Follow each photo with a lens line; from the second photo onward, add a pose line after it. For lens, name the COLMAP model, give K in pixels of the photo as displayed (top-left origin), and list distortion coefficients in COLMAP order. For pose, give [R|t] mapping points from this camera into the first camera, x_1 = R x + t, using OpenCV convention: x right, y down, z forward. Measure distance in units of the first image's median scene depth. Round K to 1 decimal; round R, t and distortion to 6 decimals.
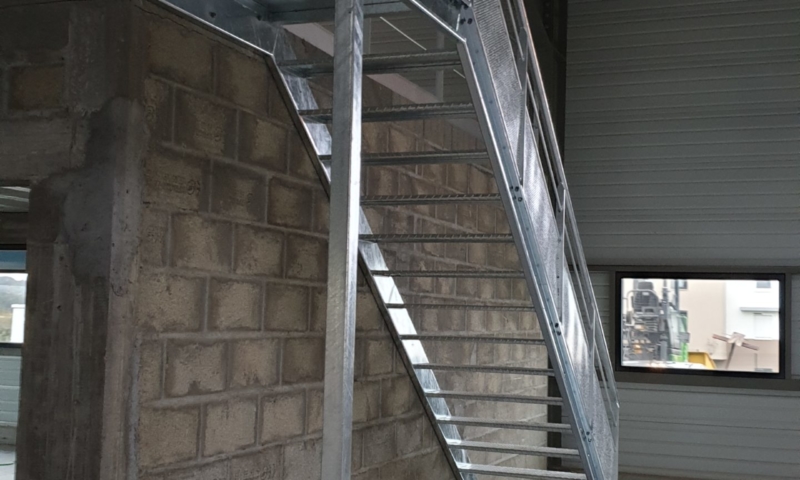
lens RADIAL K [[1071.2, 0, 400.0], [0, 1071.2, 240.0], [0, 0, 1]] dist [0.144933, -0.001903]
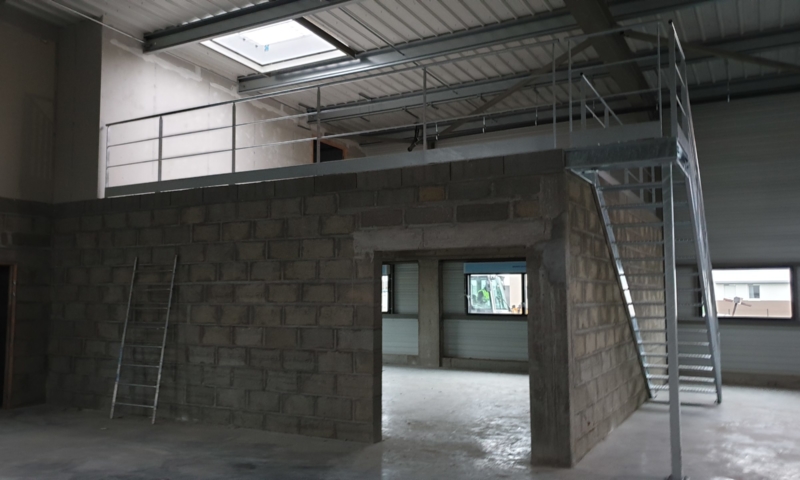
lens RADIAL K [[642.1, 0, 400.0], [0, 642.1, 240.0], [0, 0, 1]] dist [0.041086, 0.001406]
pose [[0.991053, -0.037939, -0.127967, -0.391139], [0.036383, 0.999233, -0.014477, -0.049698], [0.128418, 0.009691, 0.991673, -0.478289]]
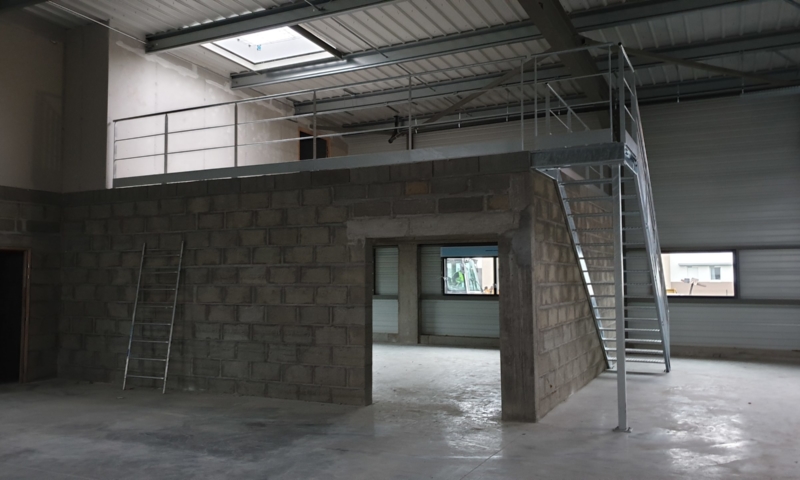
lens RADIAL K [[653.4, 0, 398.6], [0, 653.4, 228.6], [0, 0, 1]] dist [0.052642, -0.000340]
pose [[0.995658, -0.036707, -0.085541, -0.406896], [0.036577, 0.999326, -0.003094, -0.064003], [0.085597, -0.000048, 0.996330, -0.723685]]
